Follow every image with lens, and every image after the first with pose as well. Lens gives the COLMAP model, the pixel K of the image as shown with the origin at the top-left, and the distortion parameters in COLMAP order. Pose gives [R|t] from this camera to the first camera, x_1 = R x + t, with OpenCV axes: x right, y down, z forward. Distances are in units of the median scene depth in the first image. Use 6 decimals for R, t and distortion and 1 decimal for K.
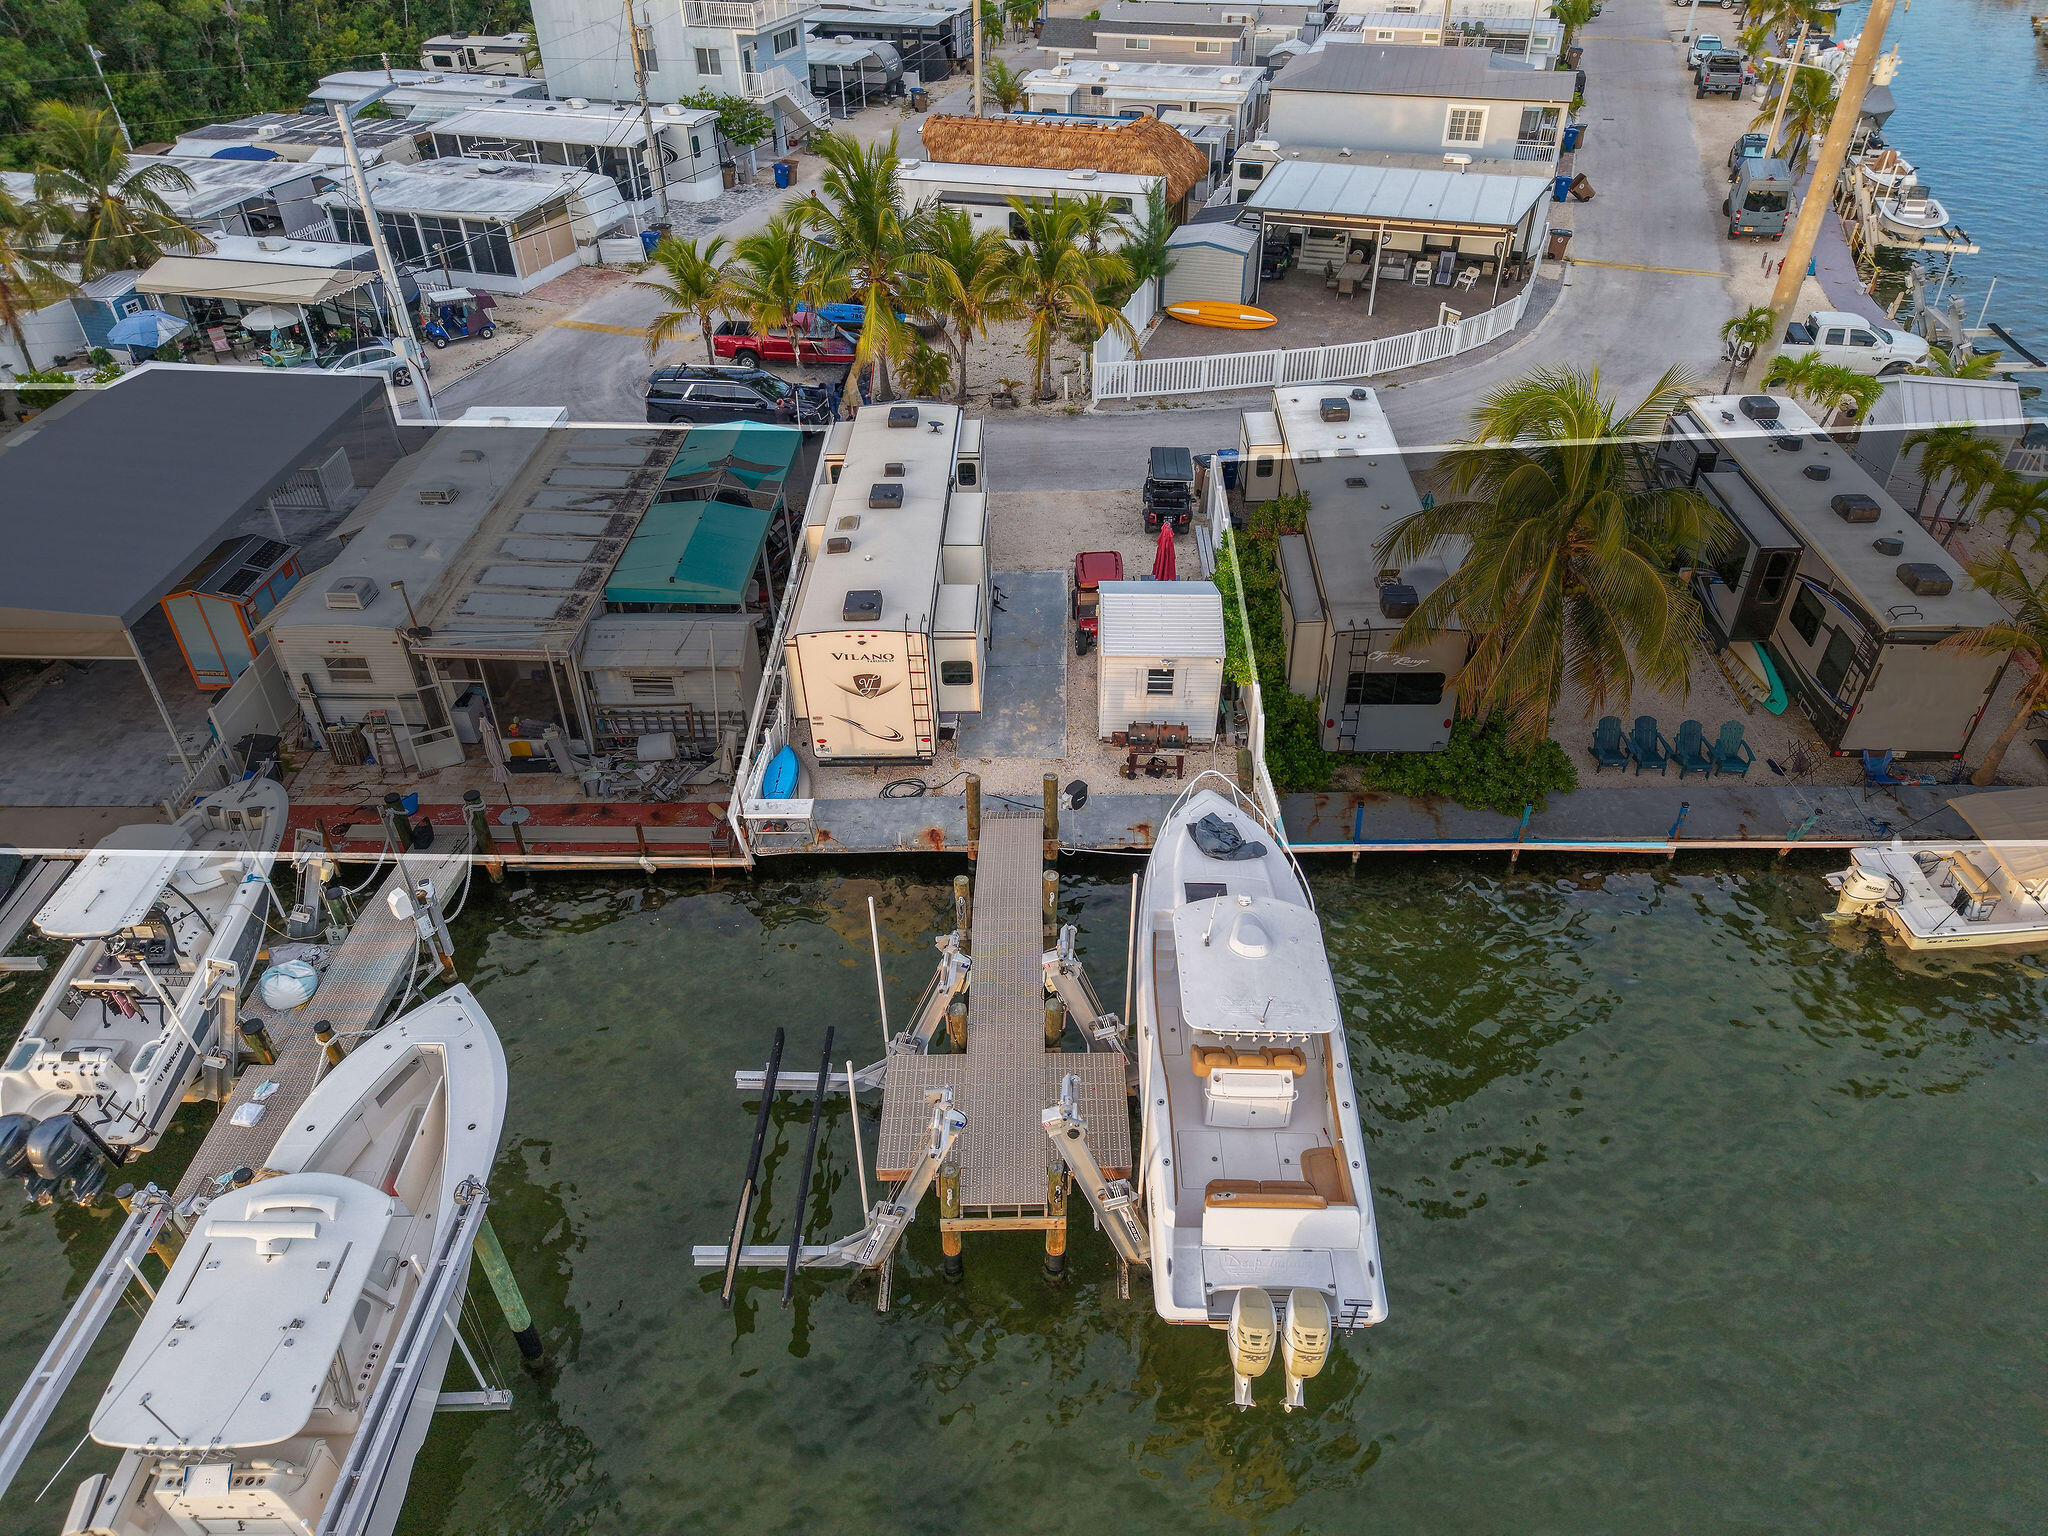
lens RADIAL K [[1338.4, 0, 1032.7], [0, 1338.4, 822.7], [0, 0, 1]] dist [0.034268, -0.031822]
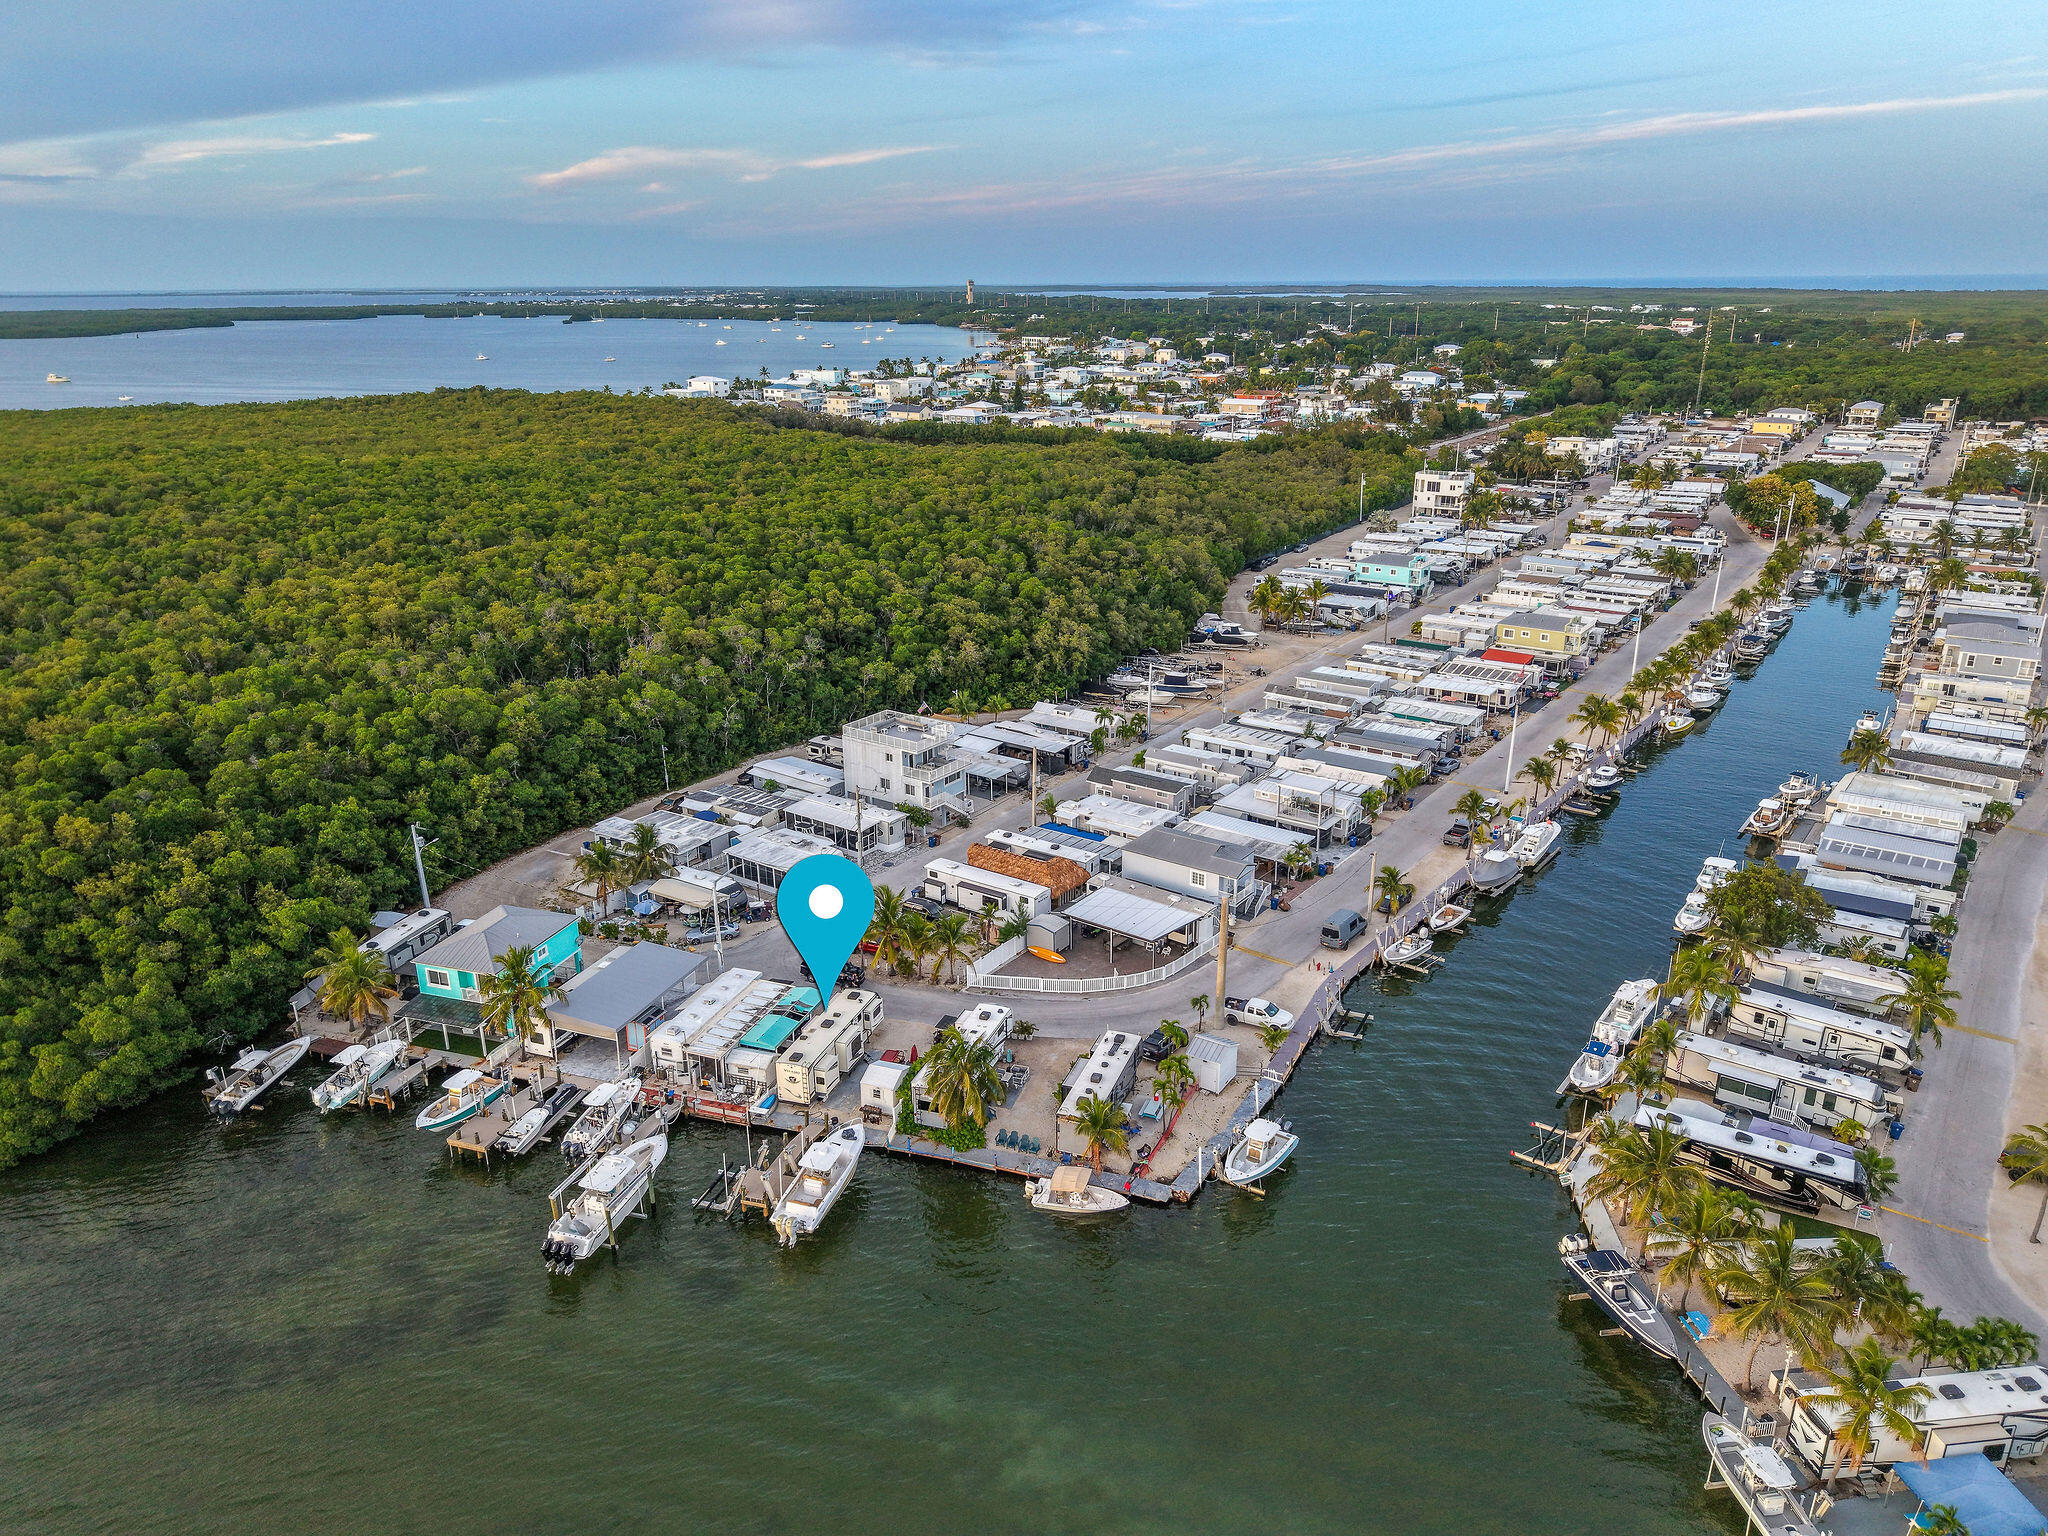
lens RADIAL K [[1374.8, 0, 1024.0], [0, 1374.8, 768.0], [0, 0, 1]] dist [-0.008913, 0.000828]
pose [[0.952396, 0.099891, -0.288036, 1.322411], [-0.192231, 0.930073, -0.313068, 0.138254], [0.236622, 0.353534, 0.904999, -2.258464]]
